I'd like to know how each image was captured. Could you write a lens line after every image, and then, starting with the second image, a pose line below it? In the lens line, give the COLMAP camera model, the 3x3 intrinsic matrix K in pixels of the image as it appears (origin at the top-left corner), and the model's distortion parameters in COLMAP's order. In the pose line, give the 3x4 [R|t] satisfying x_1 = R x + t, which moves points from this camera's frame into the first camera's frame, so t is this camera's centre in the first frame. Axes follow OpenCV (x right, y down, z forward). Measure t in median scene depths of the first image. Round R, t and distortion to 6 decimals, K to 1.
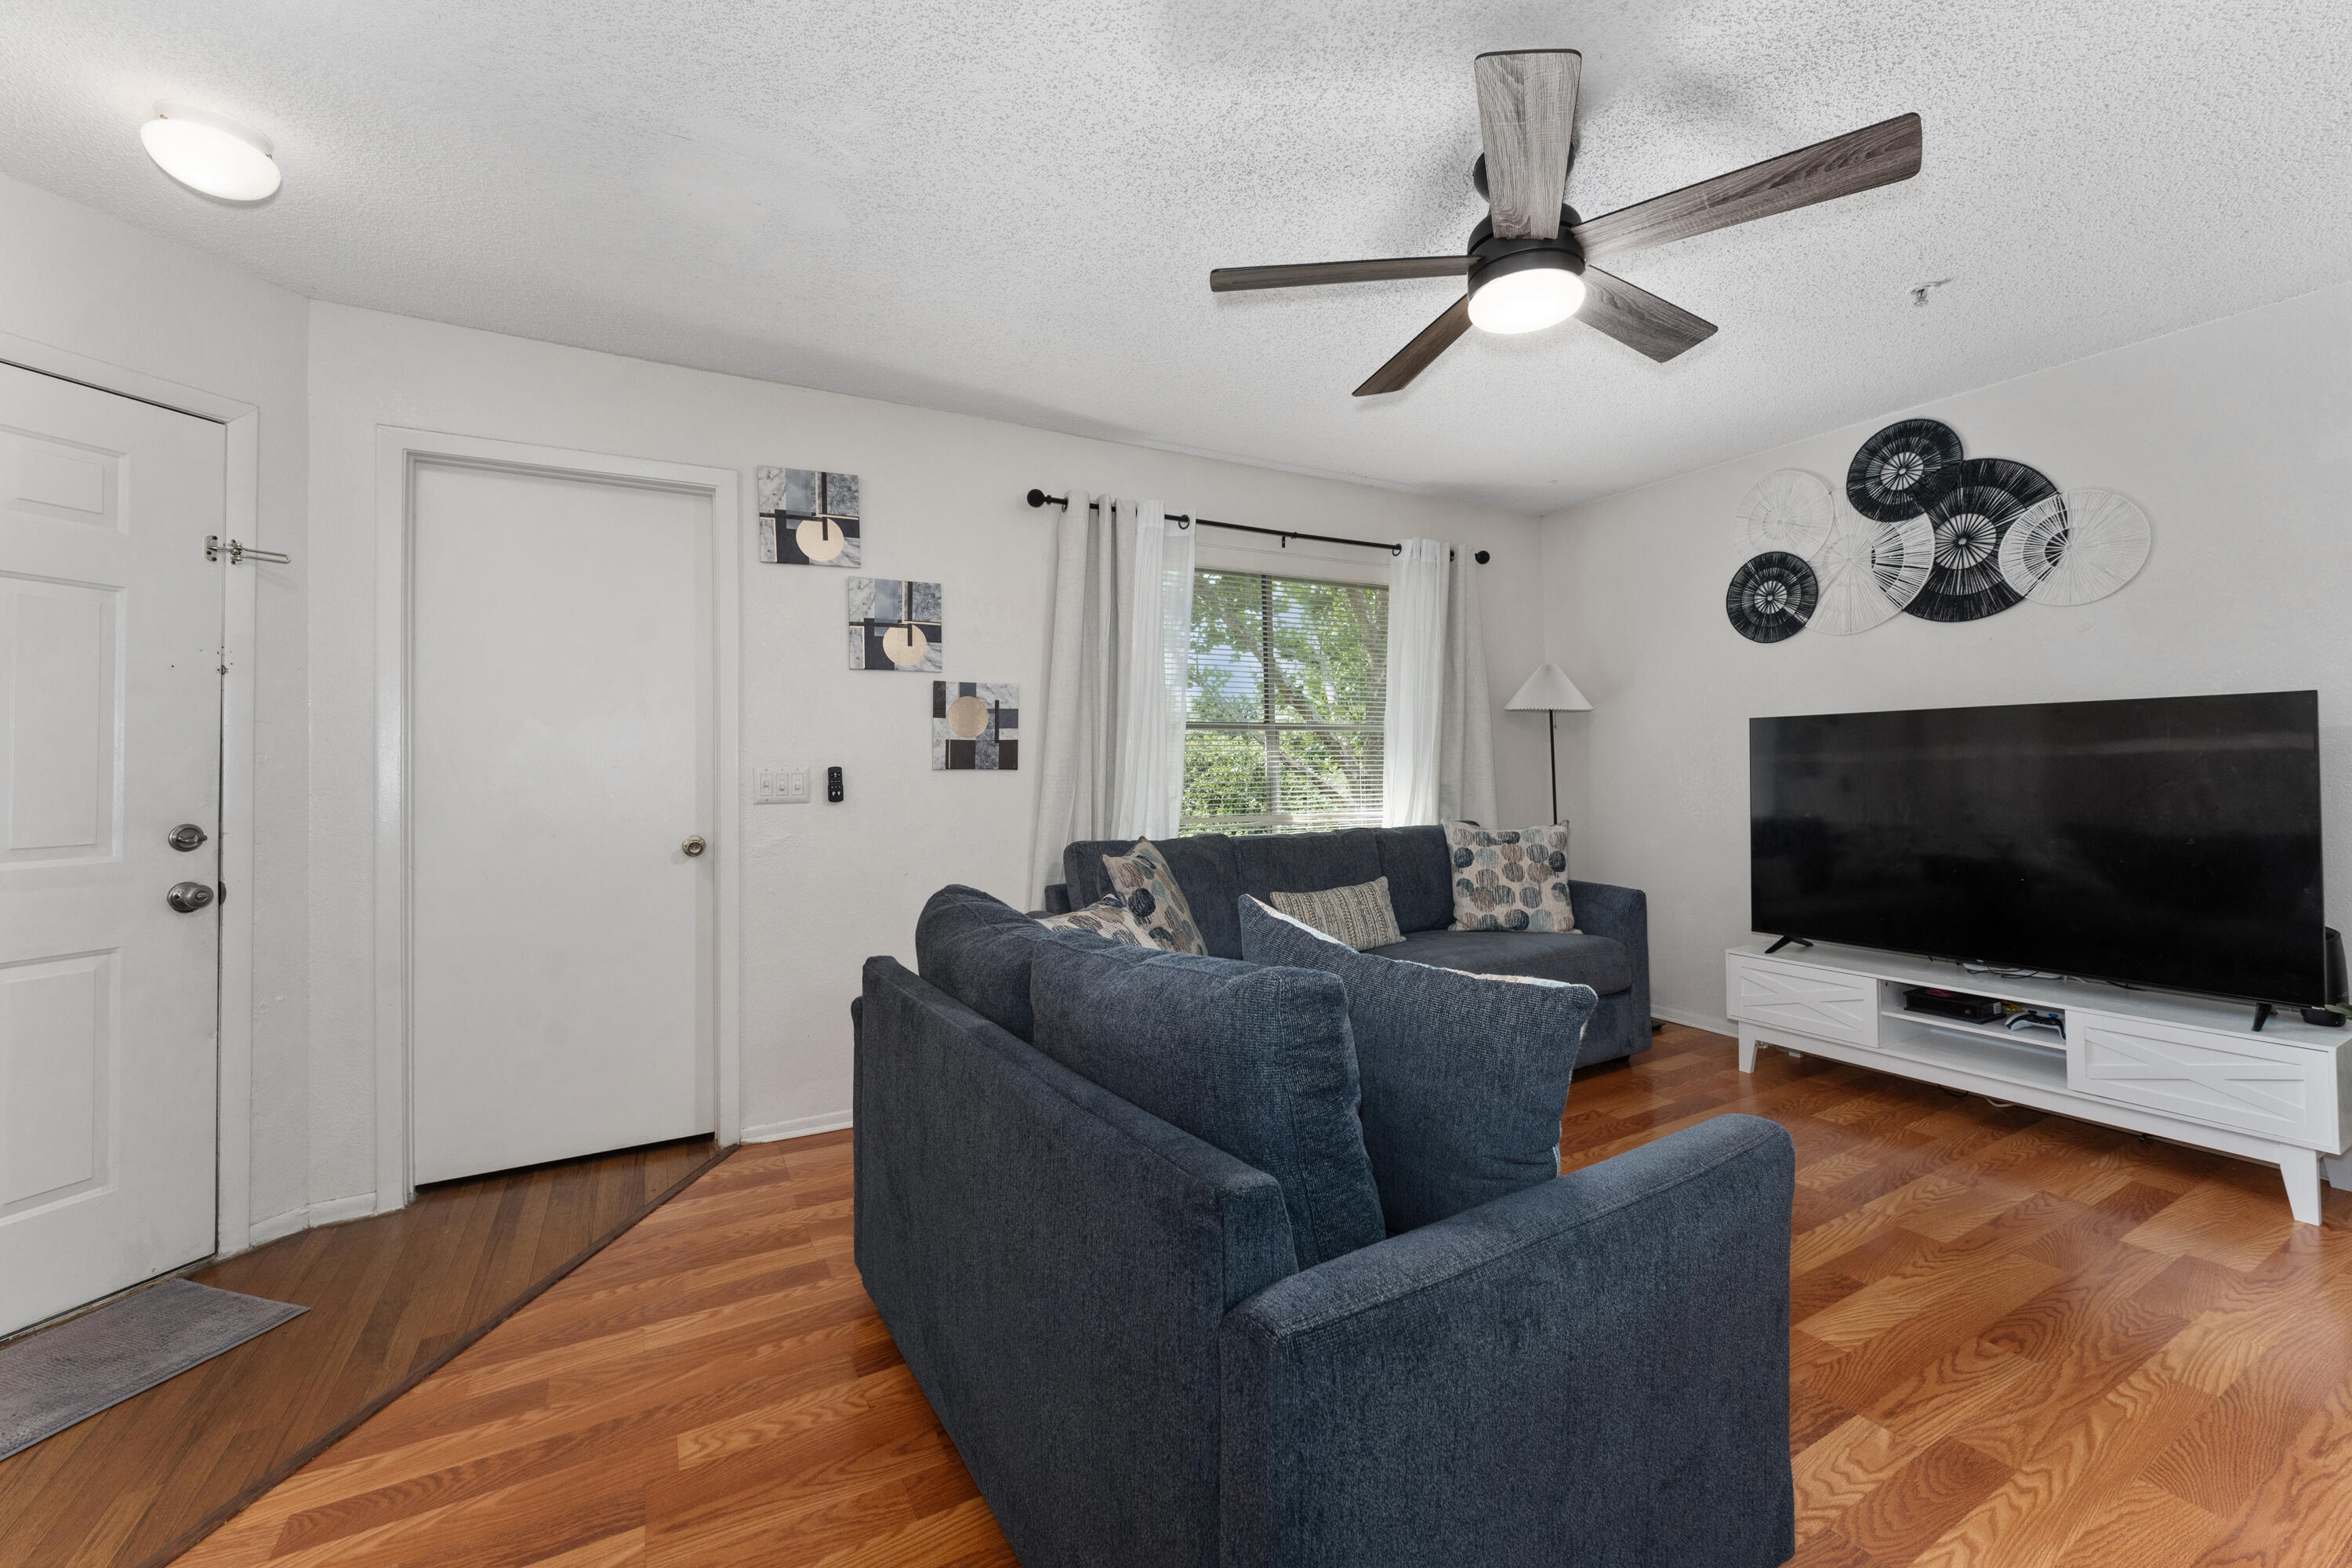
lens RADIAL K [[946.4, 0, 1181.5], [0, 946.4, 756.7], [0, 0, 1]] dist [-0.001445, -0.000290]
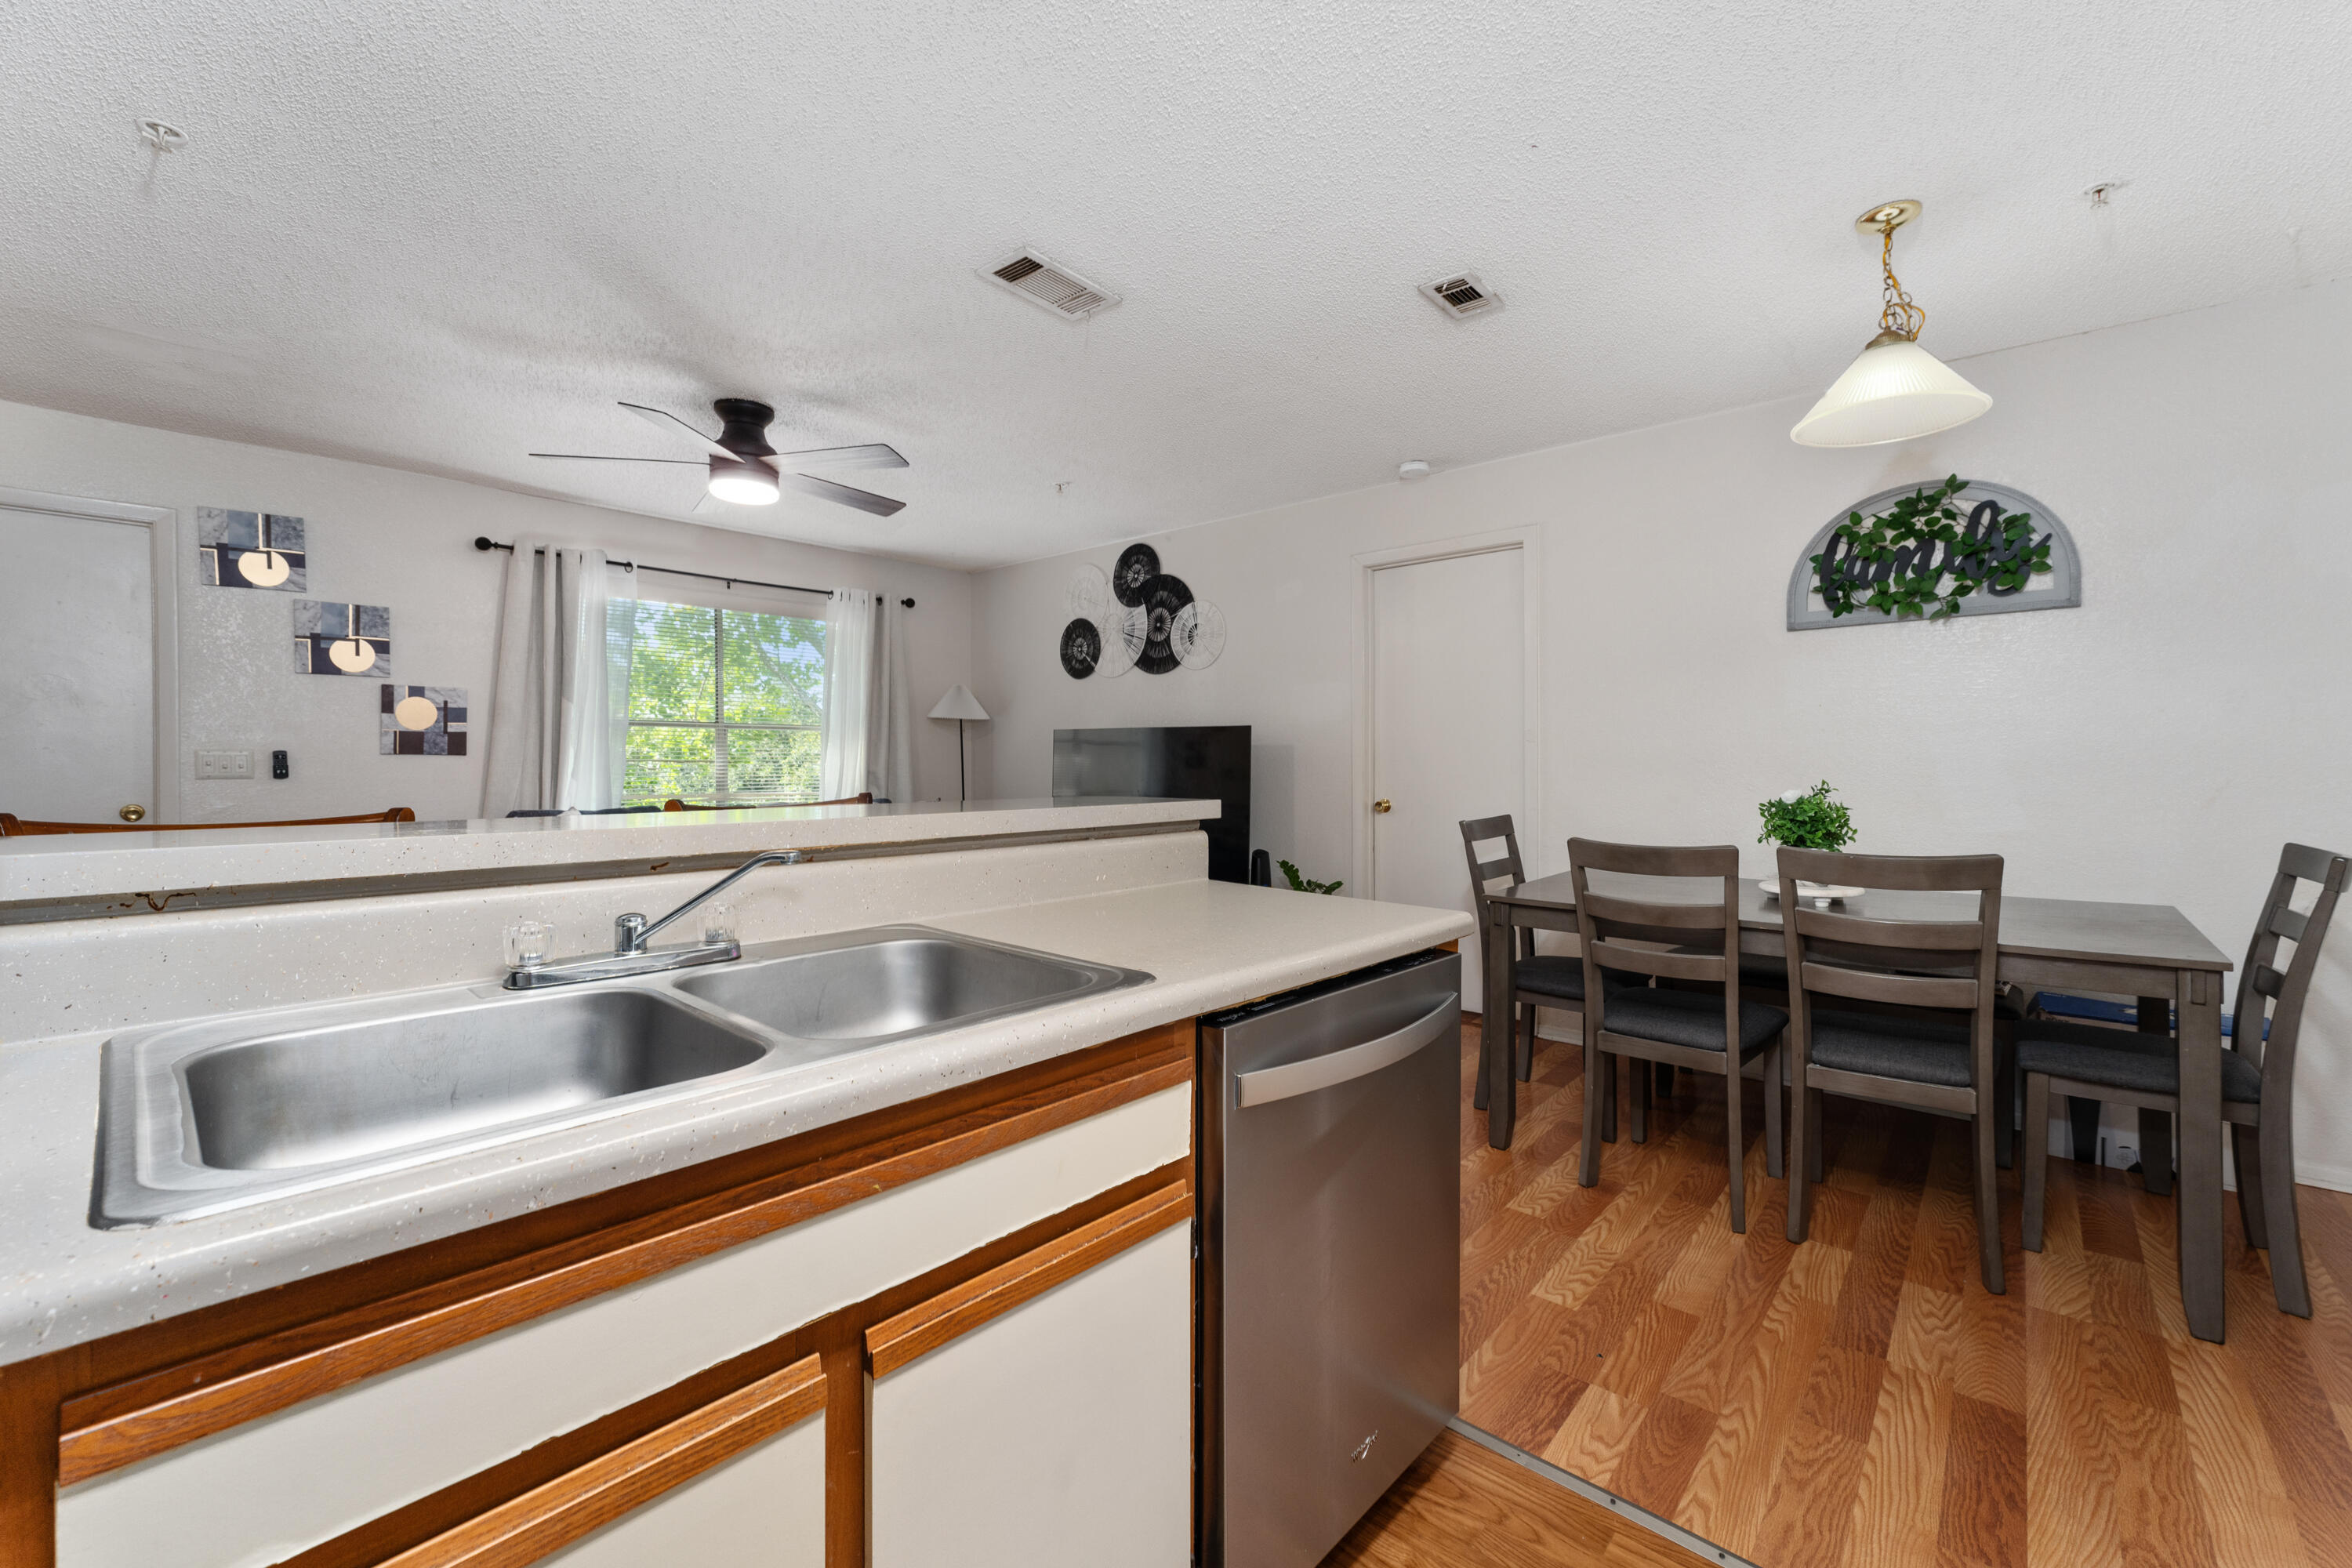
lens RADIAL K [[955.9, 0, 1184.9], [0, 955.9, 771.6], [0, 0, 1]] dist [0.000684, 0.000053]
pose [[0.943692, 0.011234, 0.330633, 0.323100], [-0.019364, 0.999585, 0.021305, -0.011009], [-0.330257, -0.026508, 0.943519, -0.552528]]
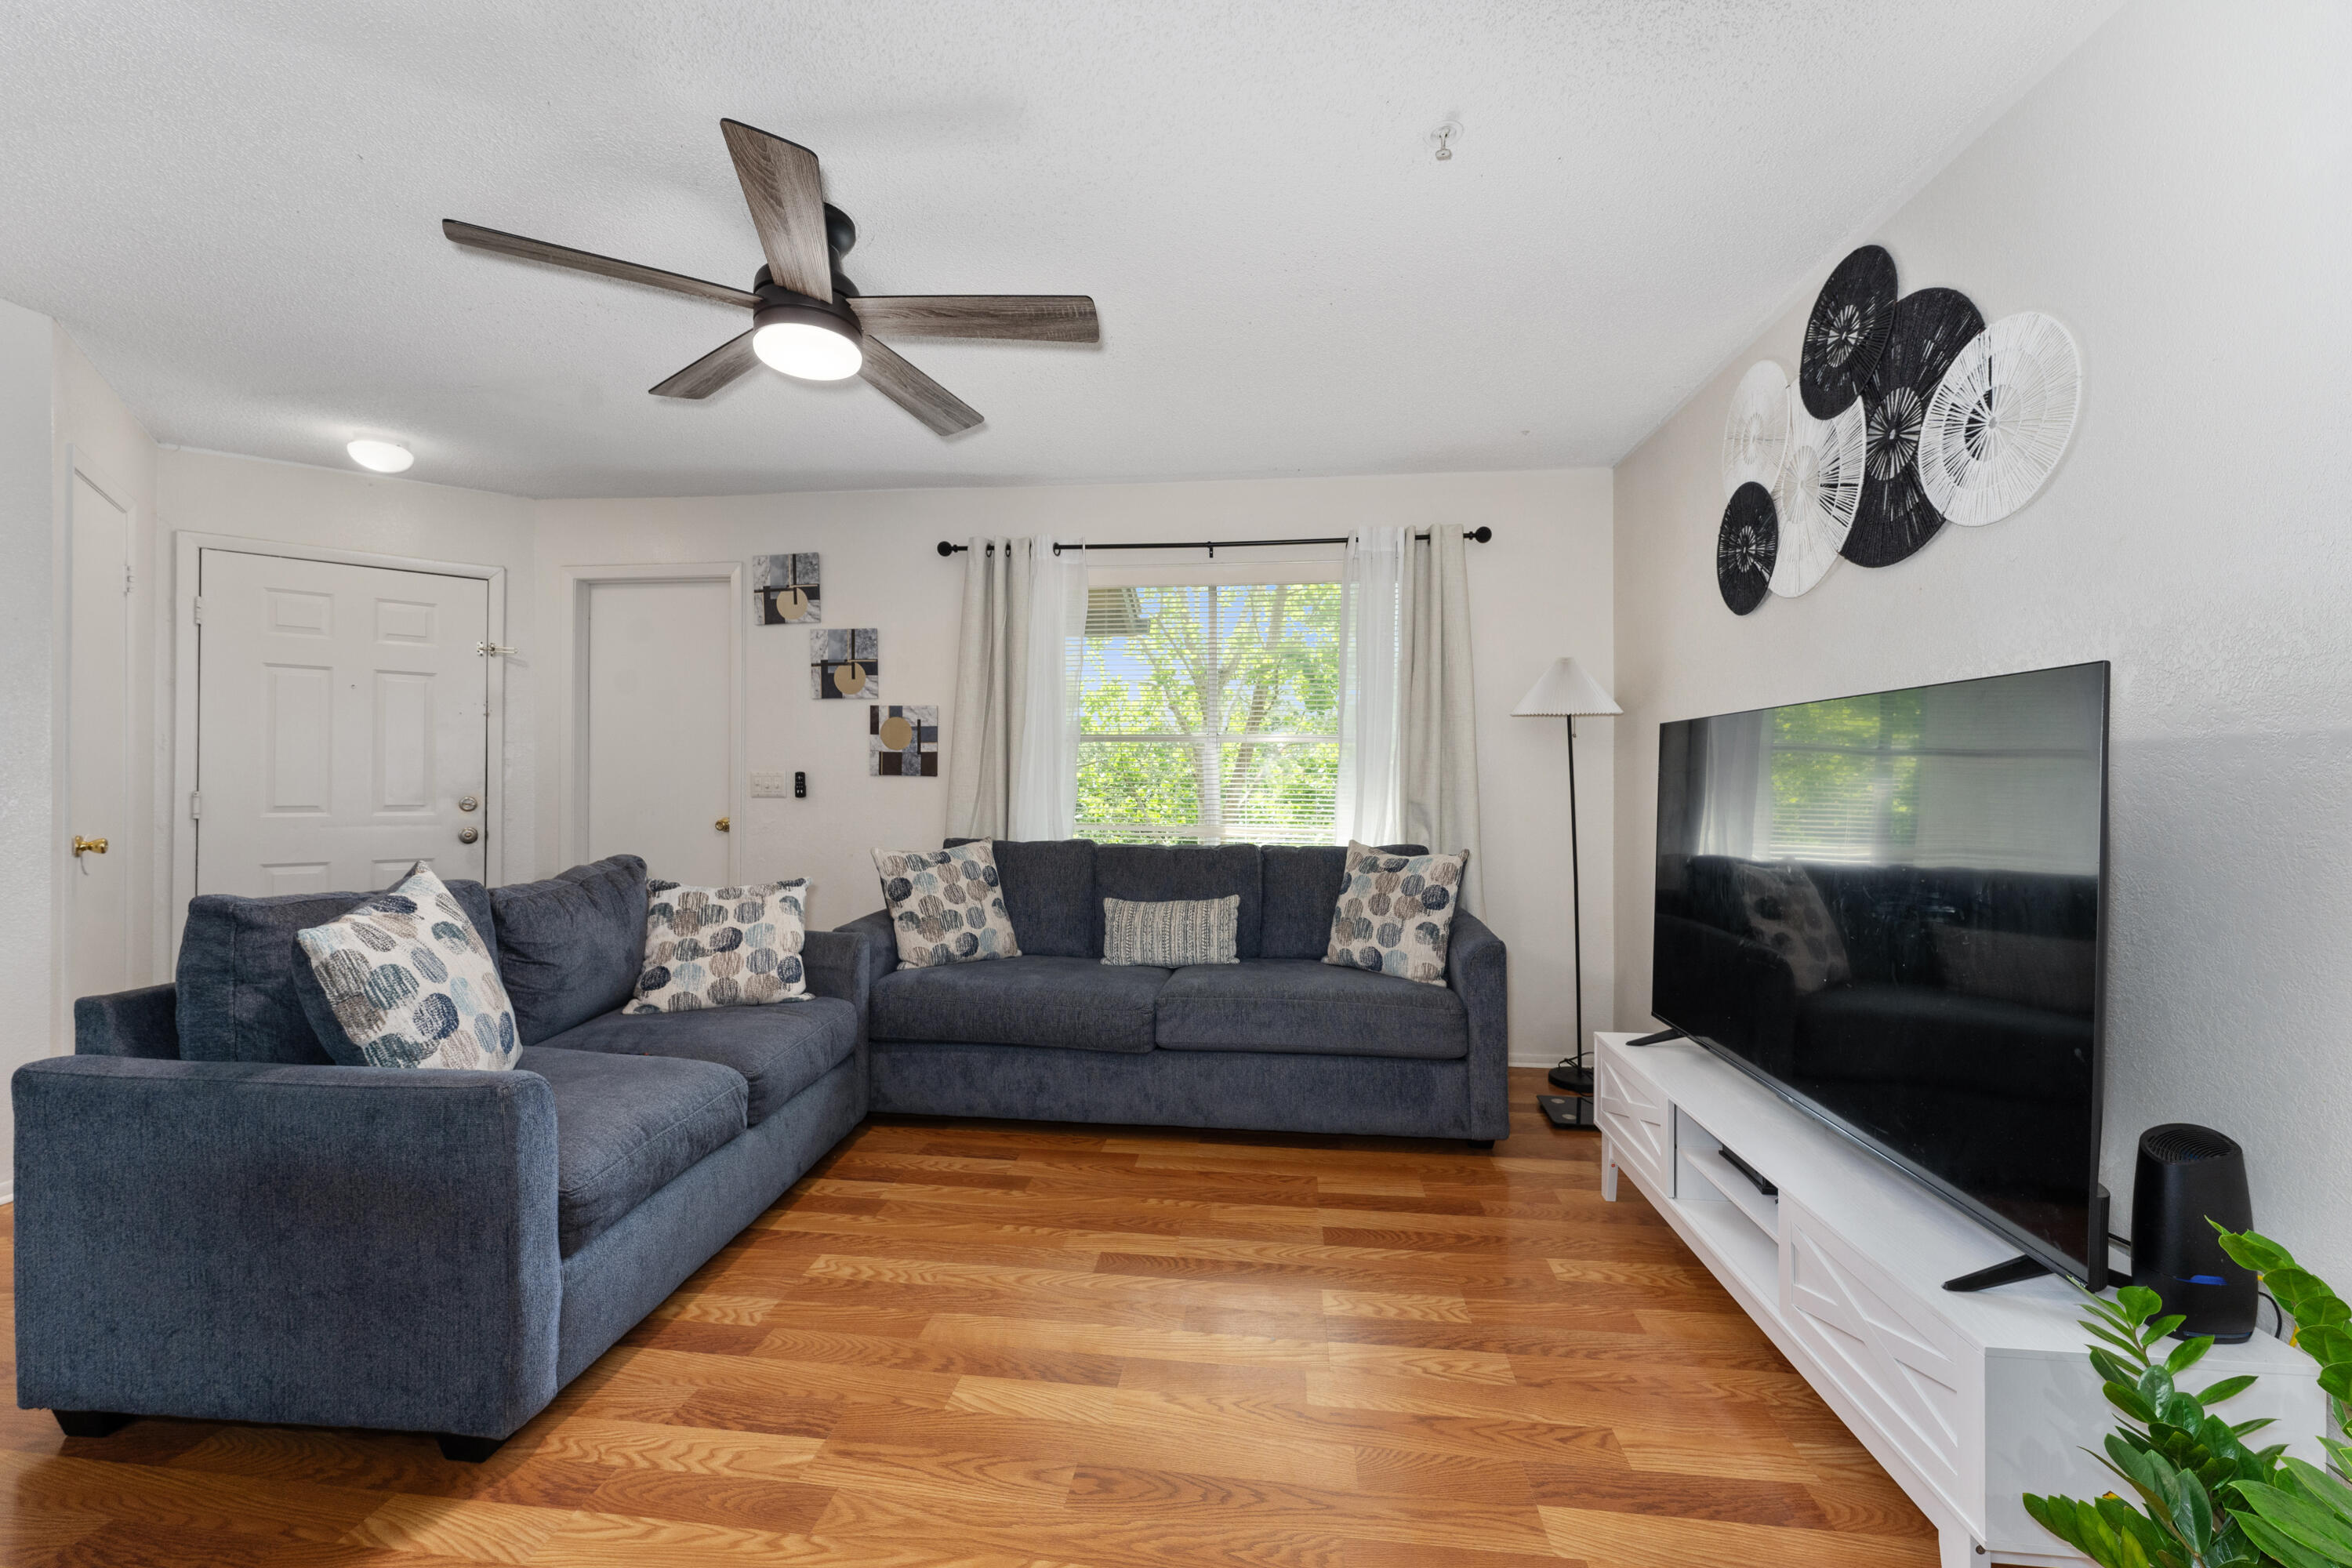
lens RADIAL K [[942.2, 0, 1175.0], [0, 942.2, 778.5], [0, 0, 1]] dist [0.000202, 0.000187]
pose [[0.807386, 0.017640, -0.589760, 0.795046], [-0.009544, 0.999813, 0.016838, -0.007207], [0.589947, -0.007966, 0.807403, 0.214366]]
